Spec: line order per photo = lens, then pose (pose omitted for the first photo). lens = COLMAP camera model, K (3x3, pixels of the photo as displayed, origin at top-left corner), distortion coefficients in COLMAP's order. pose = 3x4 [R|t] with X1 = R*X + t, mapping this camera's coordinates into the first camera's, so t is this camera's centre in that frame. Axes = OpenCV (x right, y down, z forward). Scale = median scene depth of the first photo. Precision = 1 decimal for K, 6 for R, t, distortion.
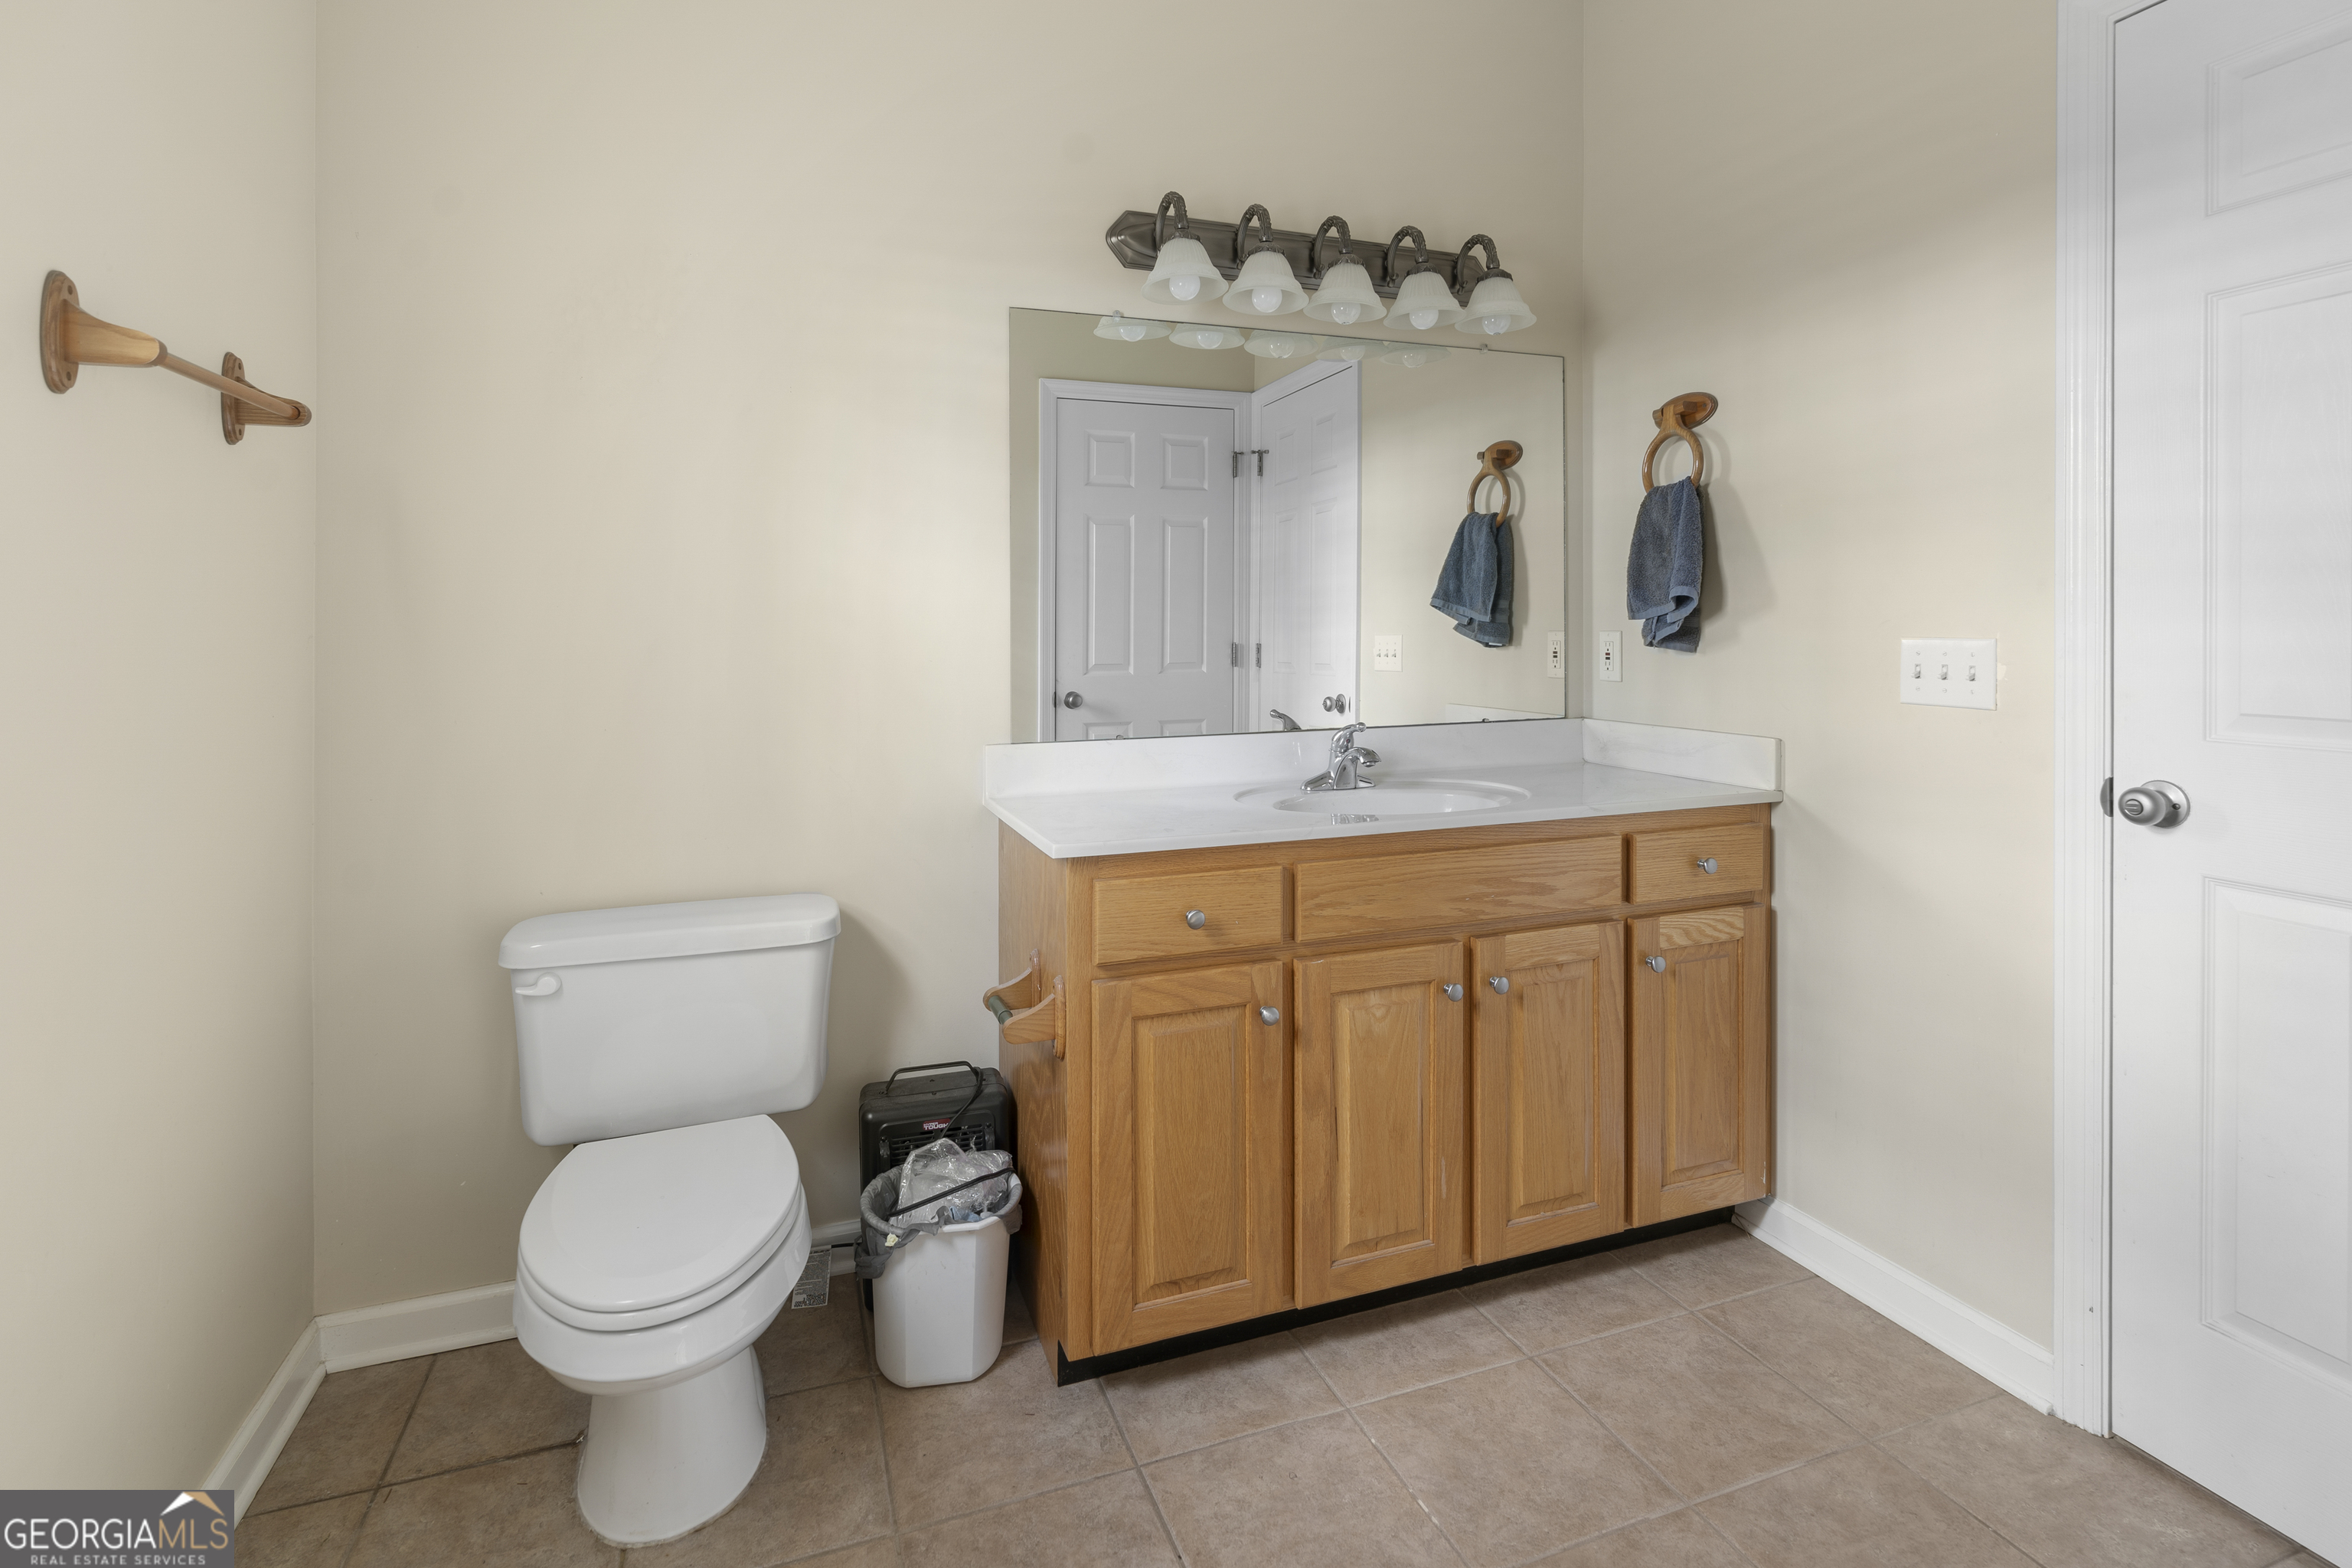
lens RADIAL K [[1083.3, 0, 1175.8], [0, 1083.3, 717.4], [0, 0, 1]] dist [-0.000614, 0.000099]
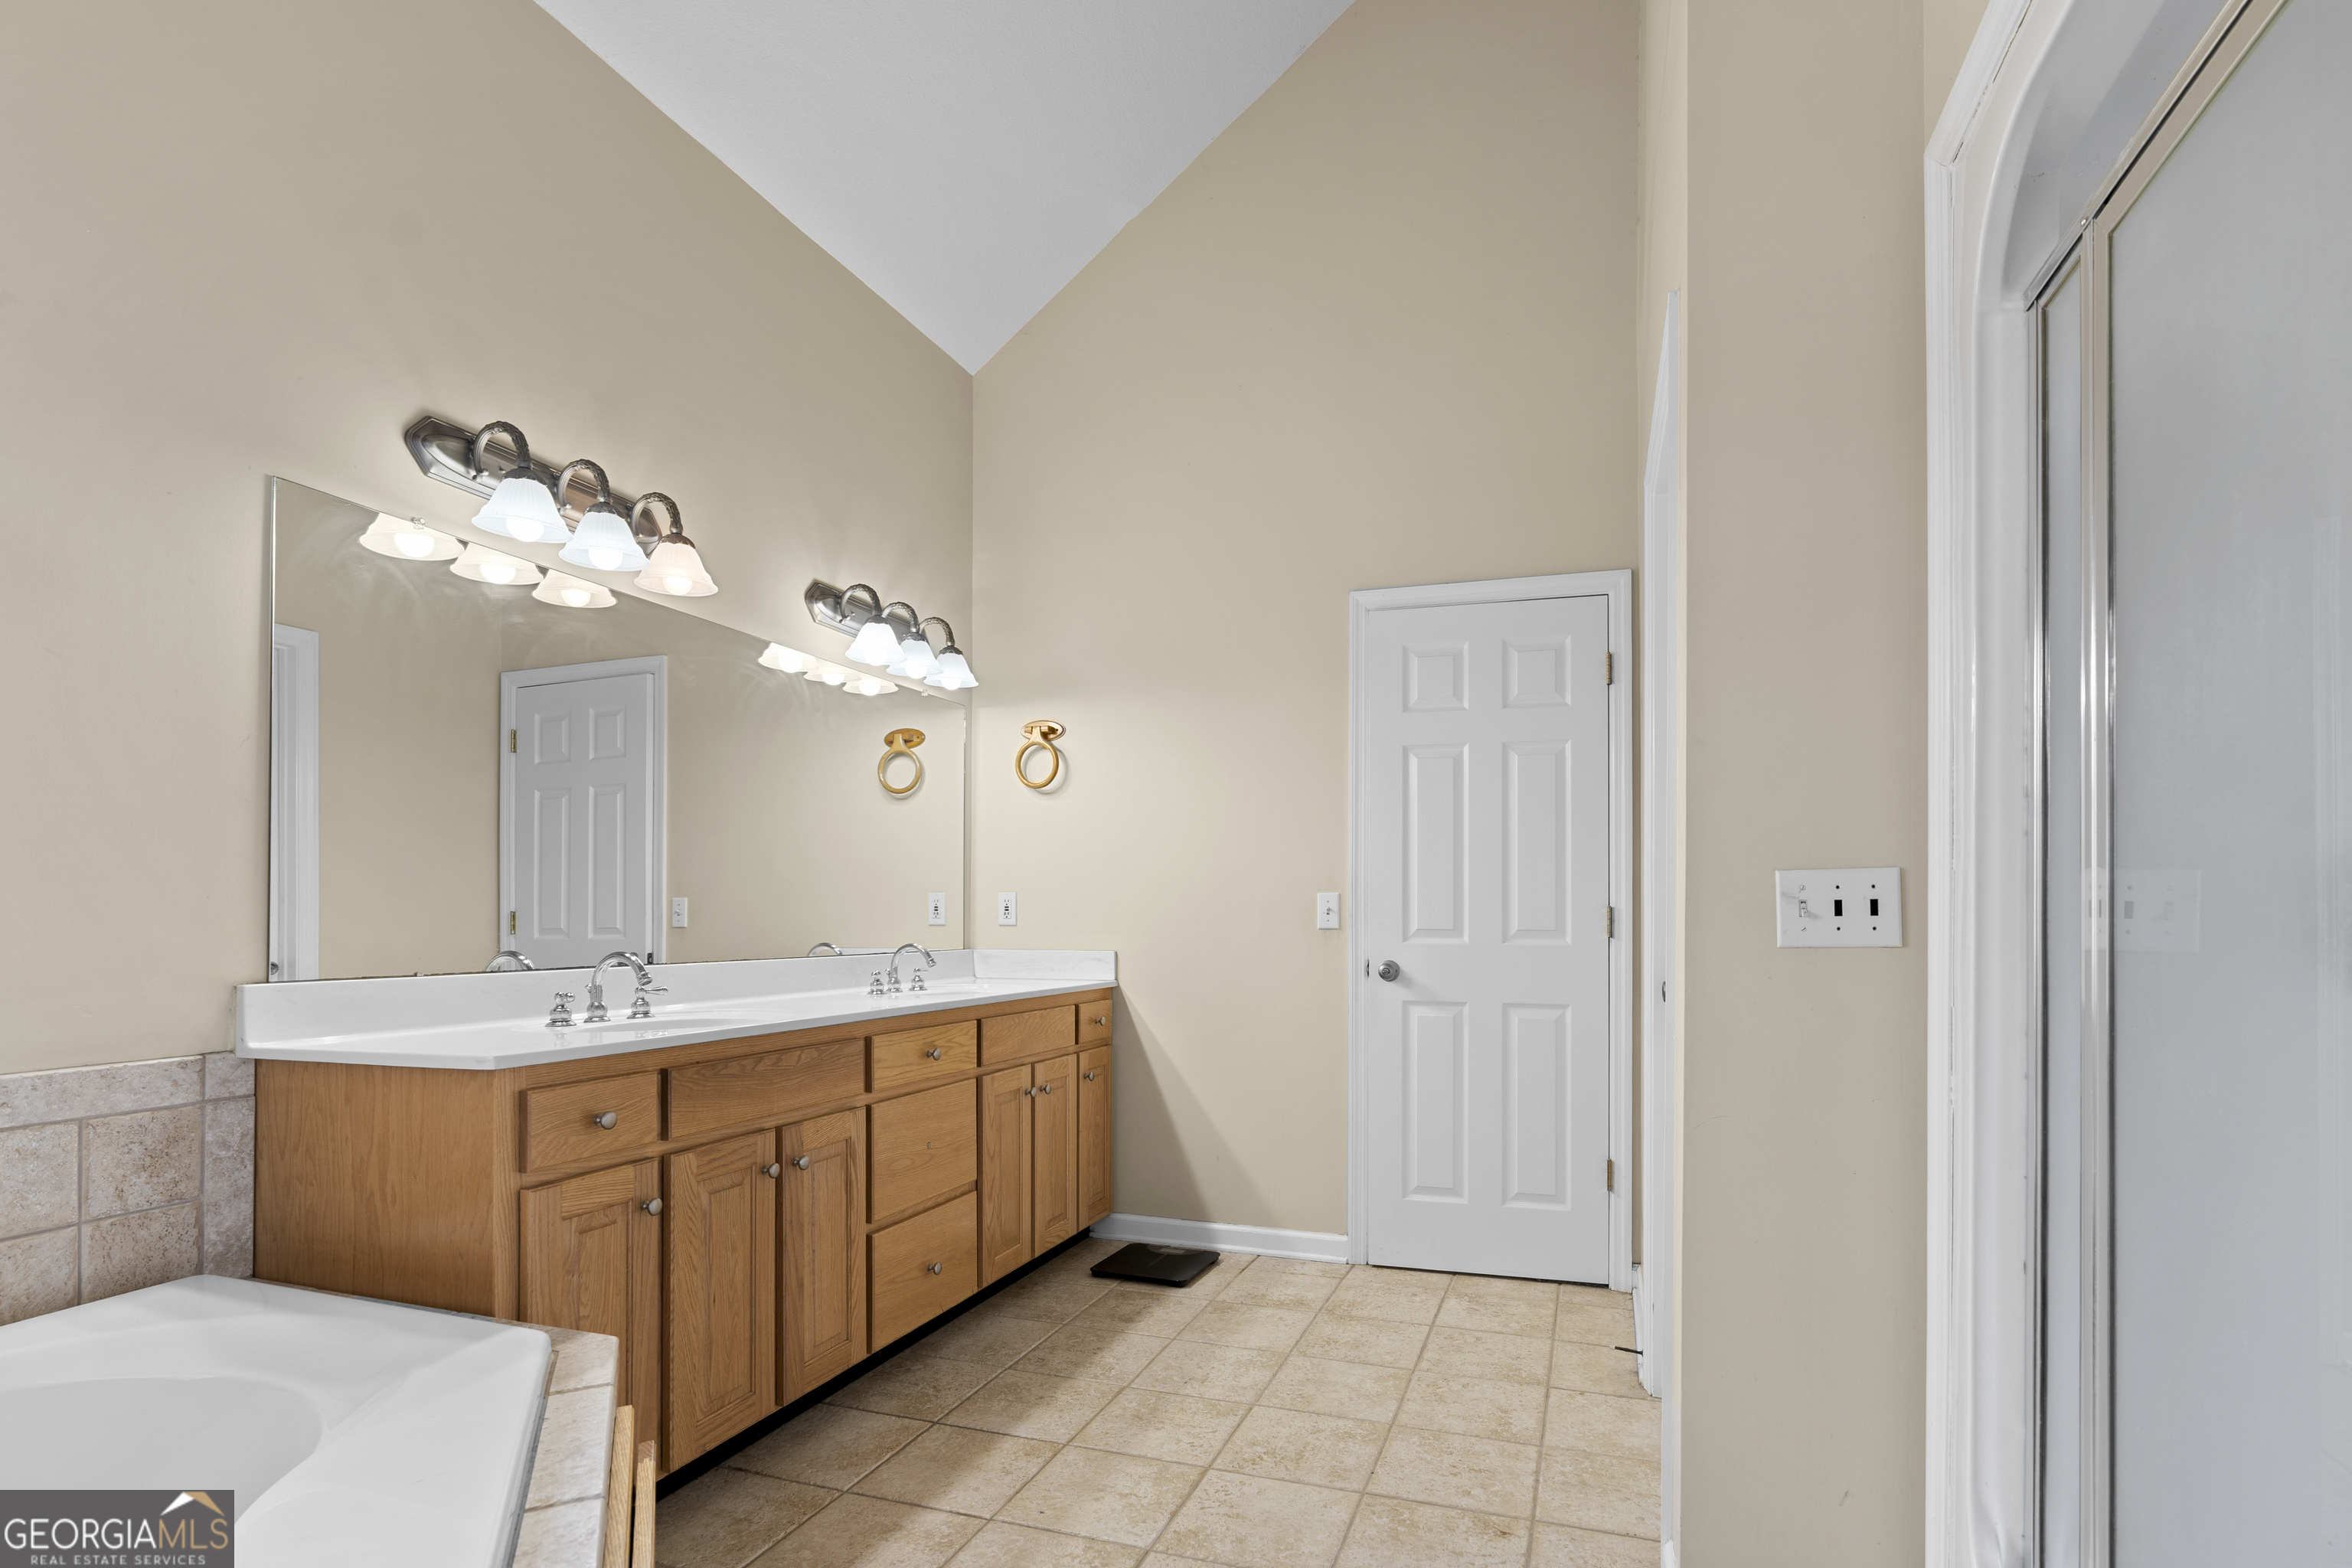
lens RADIAL K [[1100.4, 0, 1176.0], [0, 1100.4, 784.0], [0, 0, 1]] dist [-0.002037, 0.000463]
pose [[0.636244, 0.136984, 0.759229, -0.385509], [-0.018520, 0.986539, -0.162476, 0.016779], [-0.771266, 0.089314, 0.630216, -0.130333]]
